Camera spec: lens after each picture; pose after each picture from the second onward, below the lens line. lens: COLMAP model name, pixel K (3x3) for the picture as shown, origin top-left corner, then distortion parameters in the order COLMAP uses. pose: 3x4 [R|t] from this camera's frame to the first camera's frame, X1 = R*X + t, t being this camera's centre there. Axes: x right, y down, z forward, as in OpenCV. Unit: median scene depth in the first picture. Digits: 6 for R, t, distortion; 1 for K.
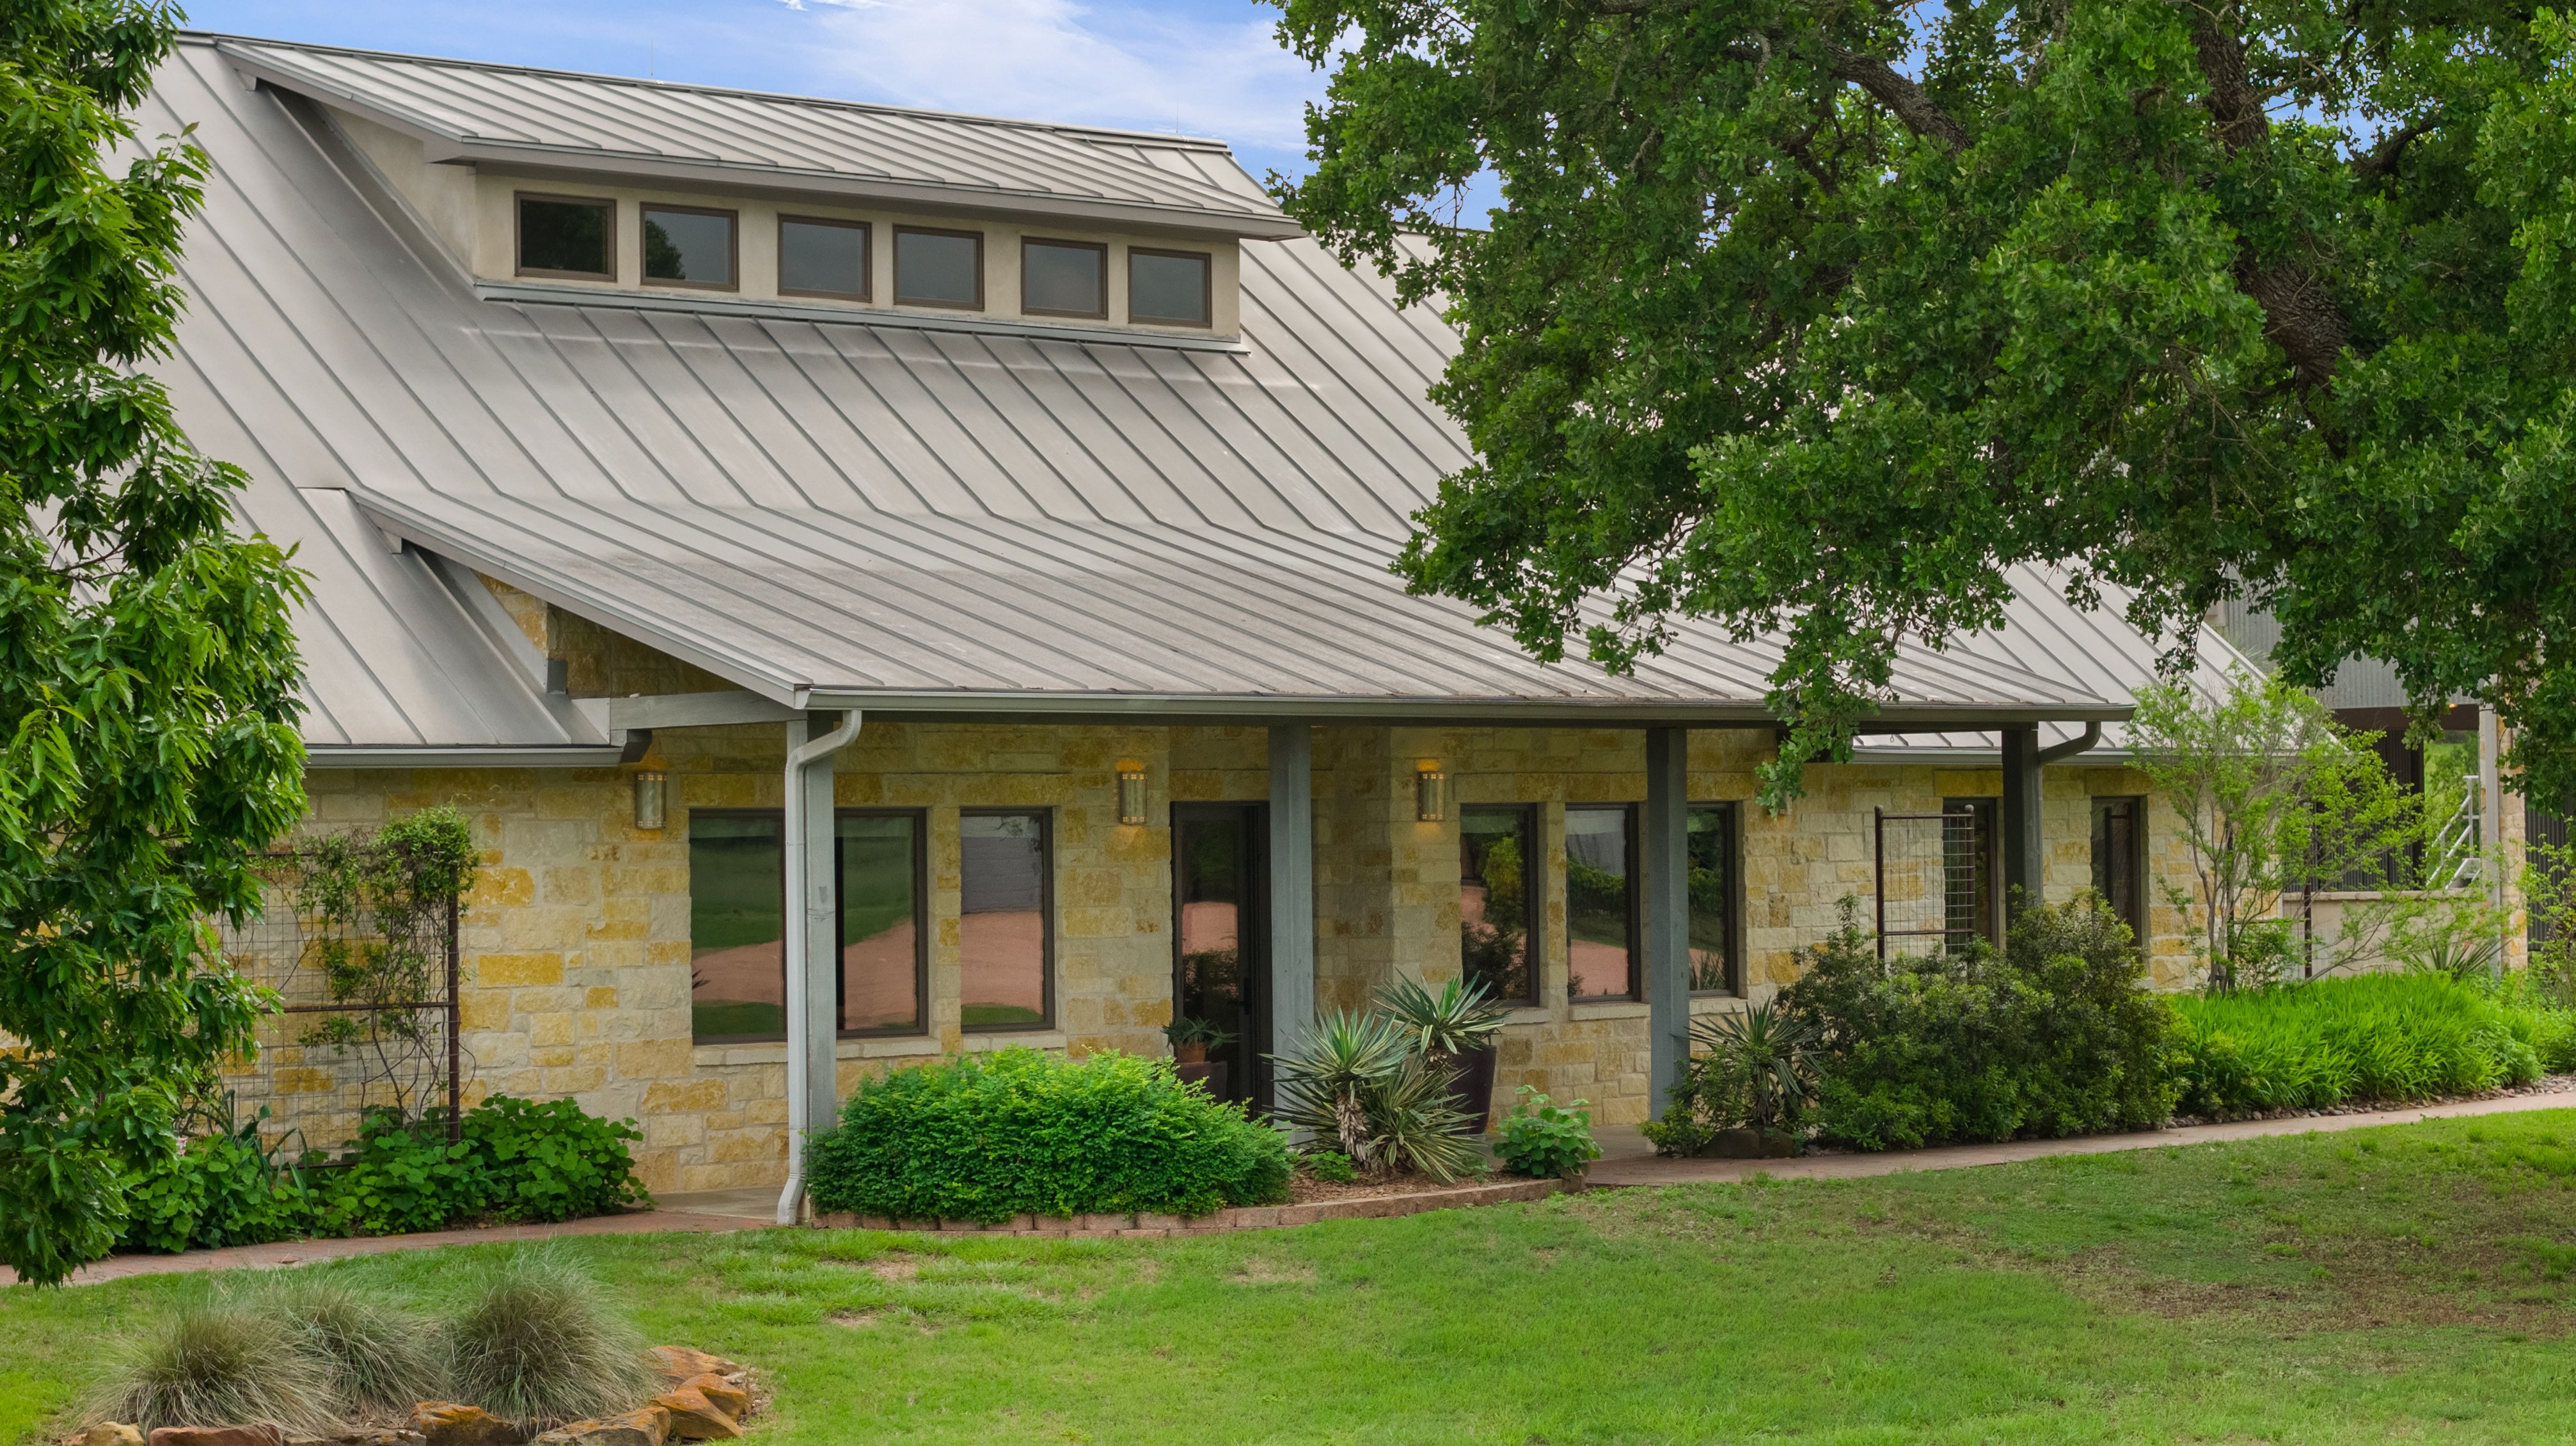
lens RADIAL K [[5285.6, 0, 1286.3], [0, 5285.6, 720.8], [0, 0, 1]] dist [-0.182244, 0.000000]
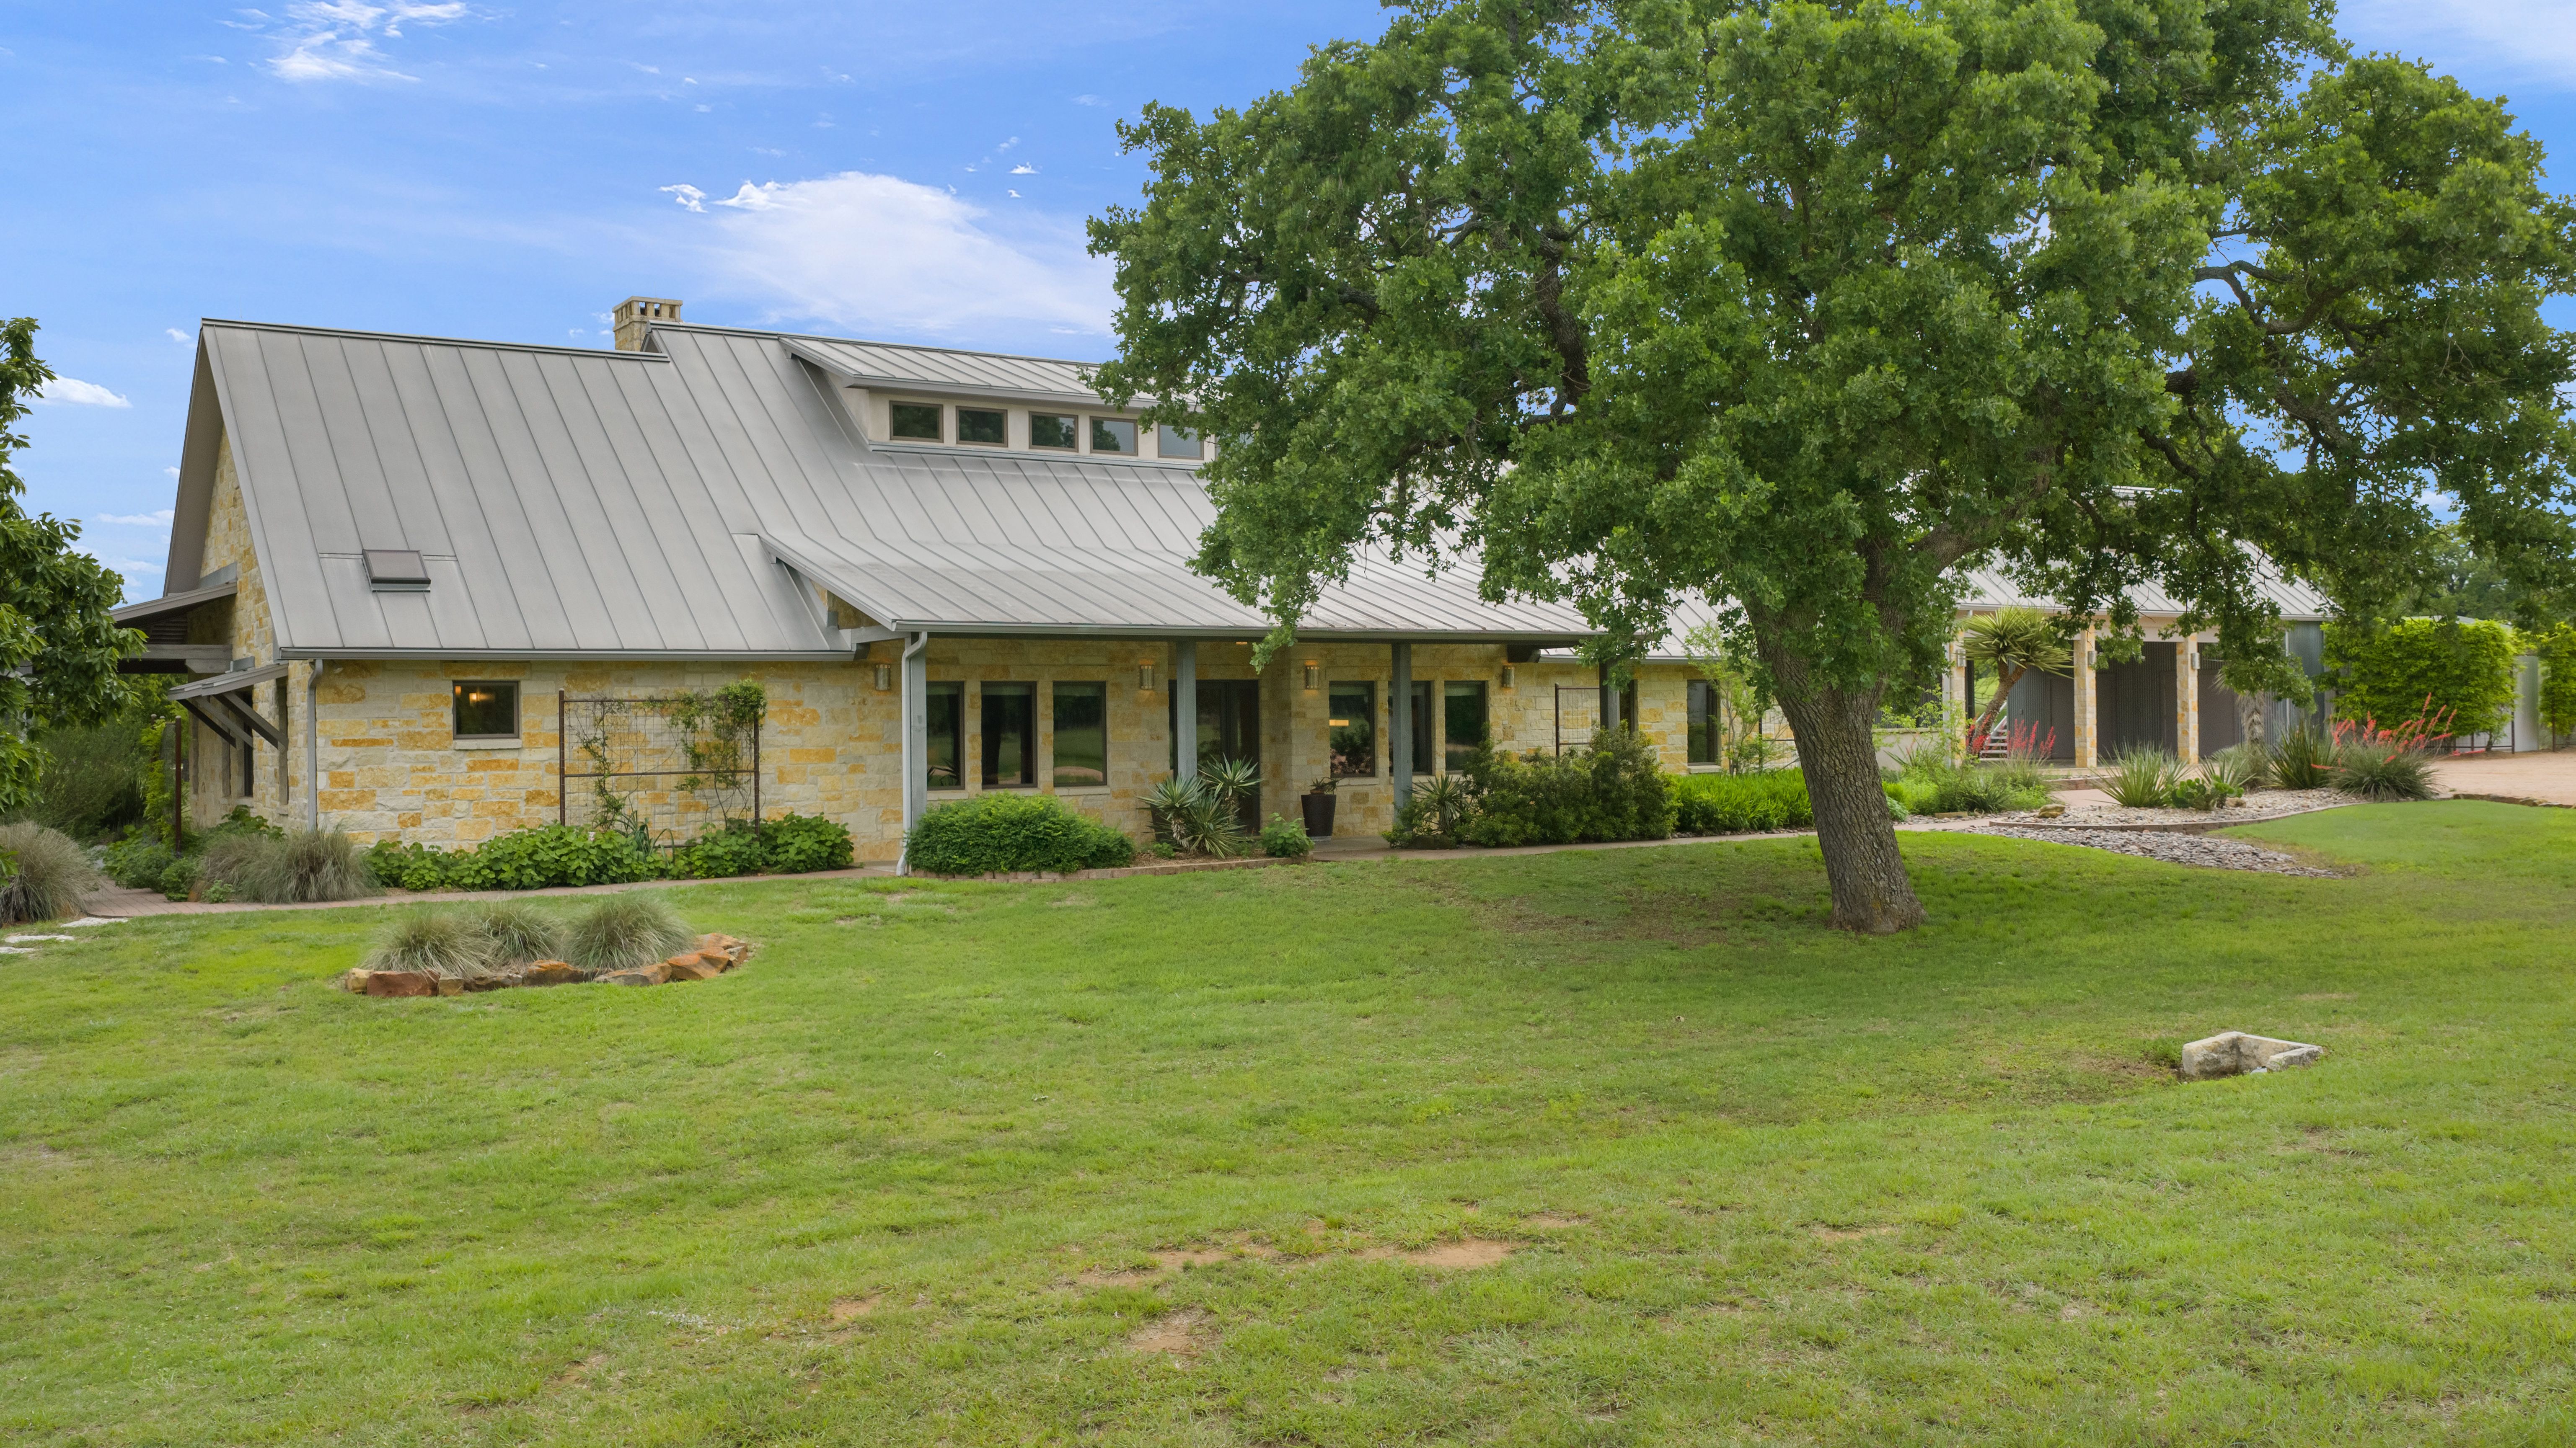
lens RADIAL K [[2175.5, 0, 1306.3], [0, 2175.5, 725.3], [0, 0, 1]] dist [-0.006261, 0.000528]
pose [[0.983527, 0.000245, -0.180764, 0.212504], [0.004402, 0.999670, 0.025308, 0.013349], [0.180710, -0.025687, 0.983201, 0.161989]]
